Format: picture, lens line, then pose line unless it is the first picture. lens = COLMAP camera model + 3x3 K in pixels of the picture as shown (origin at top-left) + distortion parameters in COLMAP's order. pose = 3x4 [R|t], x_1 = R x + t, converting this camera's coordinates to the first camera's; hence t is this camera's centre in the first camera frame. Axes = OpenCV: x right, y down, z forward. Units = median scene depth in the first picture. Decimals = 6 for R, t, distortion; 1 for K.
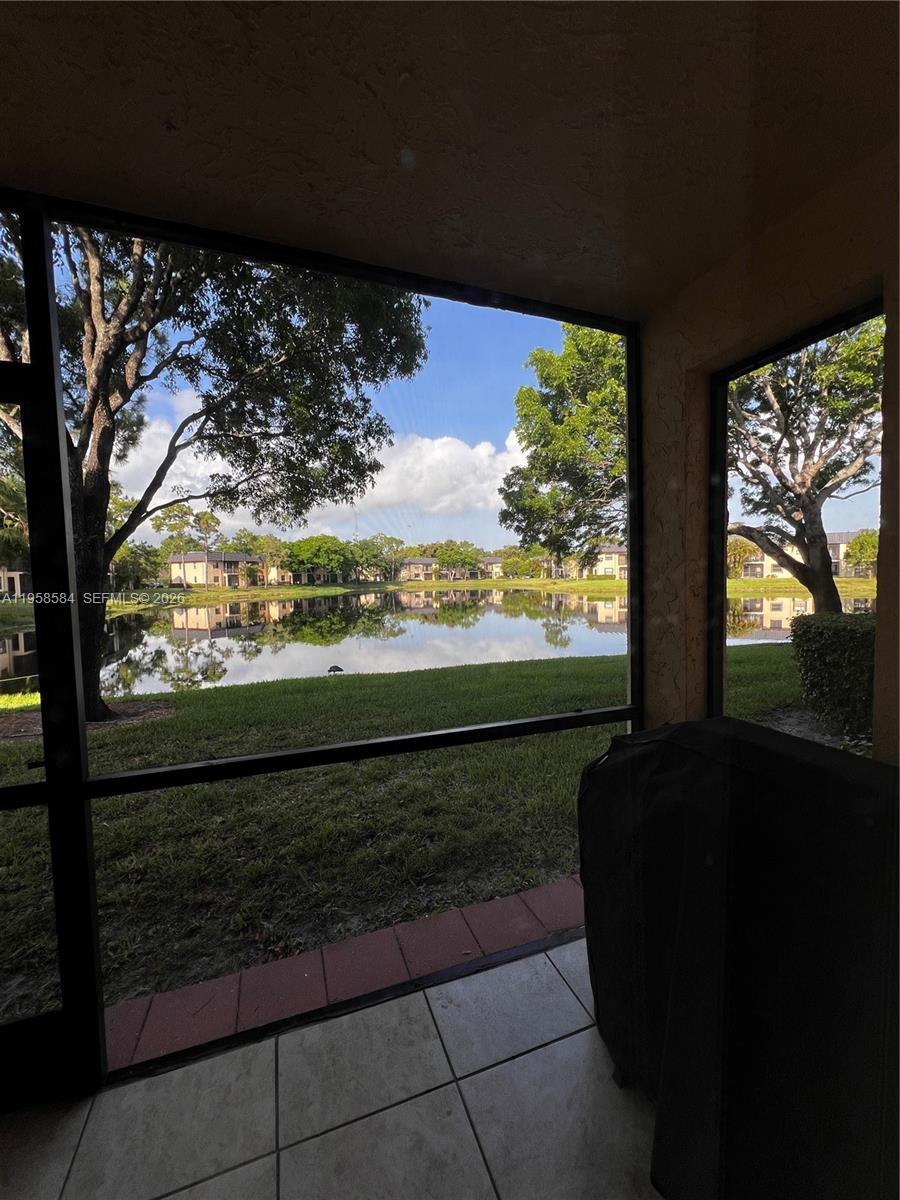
lens RADIAL K [[479.4, 0, 449.7], [0, 479.4, 601.7], [0, 0, 1]] dist [-0.001205, 0.000309]
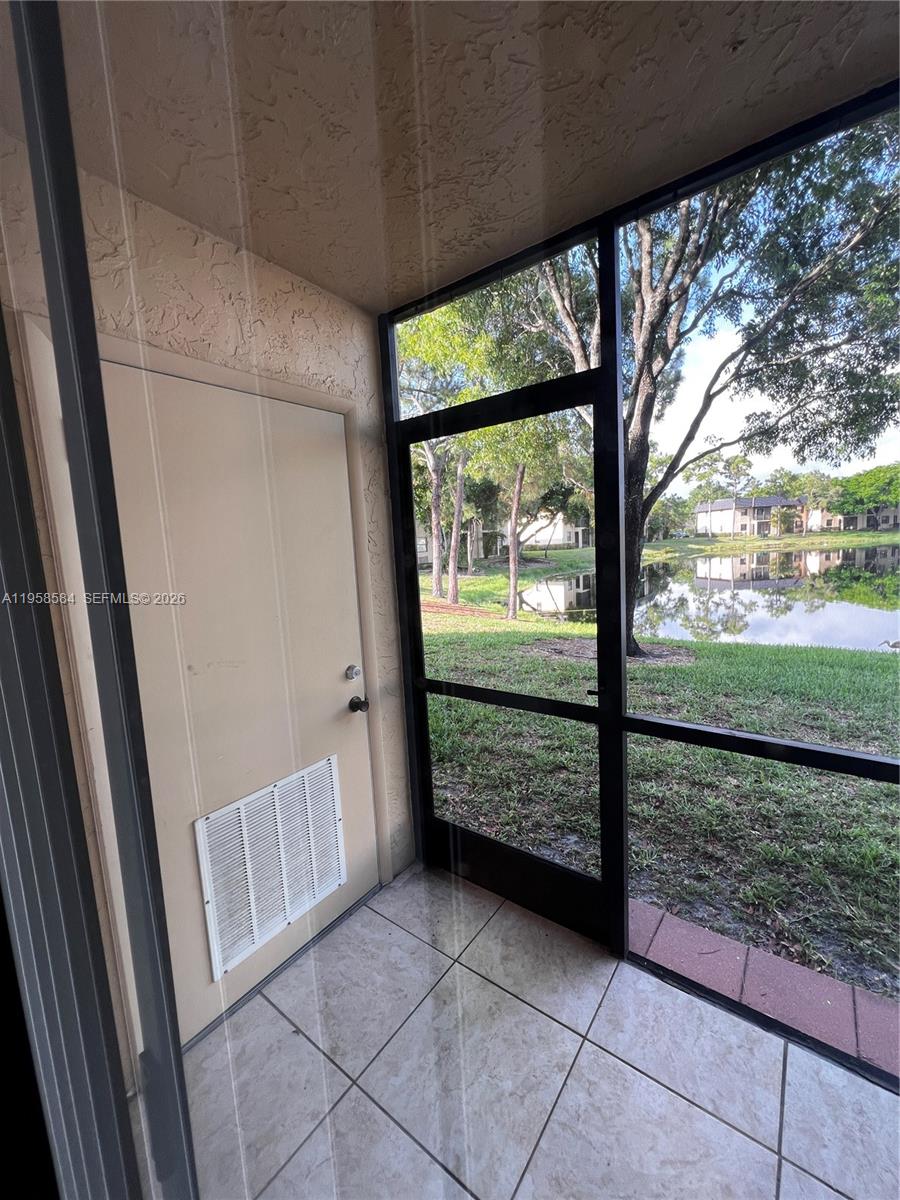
lens RADIAL K [[479.4, 0, 448.6], [0, 479.4, 601.0], [0, 0, 1]] dist [-0.001205, 0.000309]
pose [[0.540337, 0.092334, -0.836367, -0.002834], [-0.004913, 0.994291, 0.106594, -0.004928], [0.841434, -0.053487, 0.537706, -0.000049]]
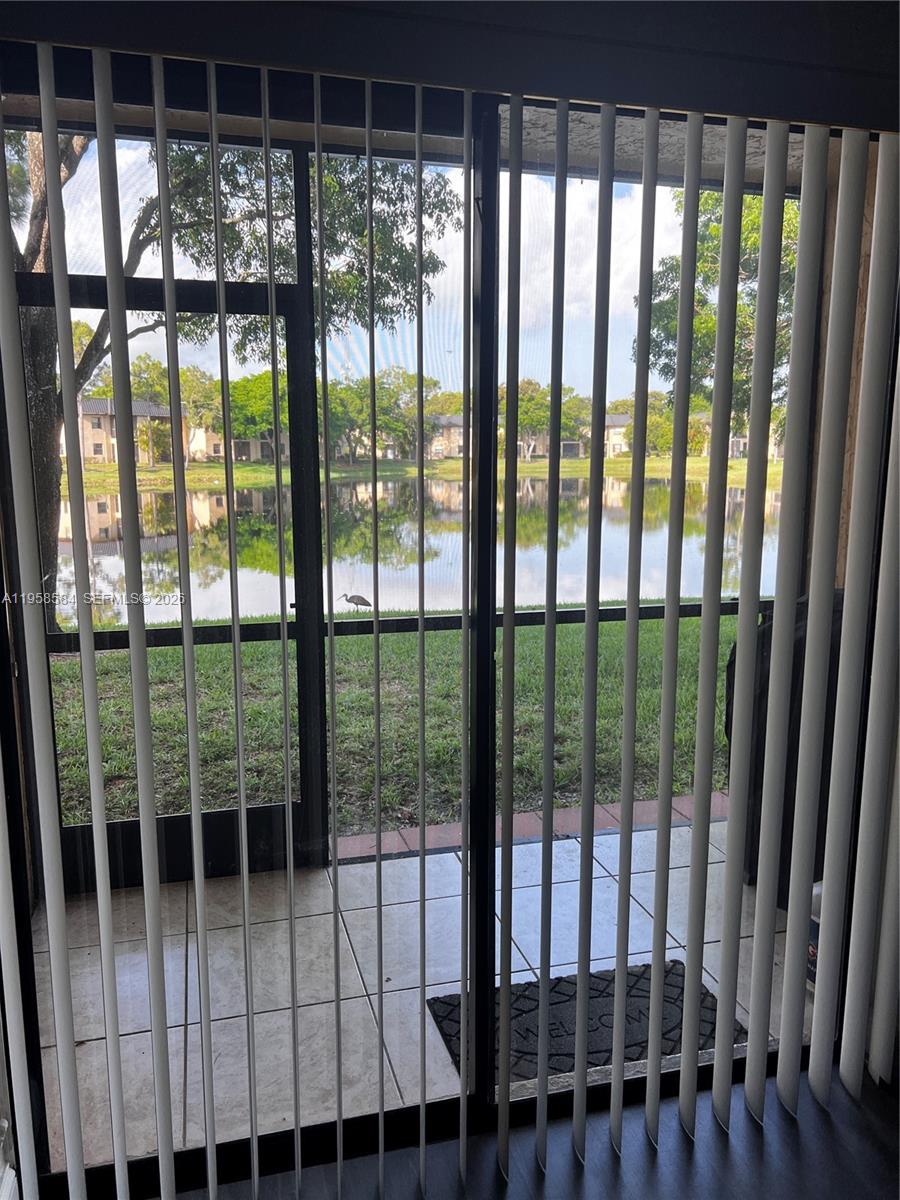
lens RADIAL K [[907.1, 0, 444.7], [0, 907.1, 609.5], [0, 0, 1]] dist [0.015947, -0.008873]
pose [[0.996207, 0.032432, -0.080744, -0.035299], [-0.022508, 0.992407, 0.120919, 0.006568], [0.084053, -0.118643, 0.989373, -0.181048]]
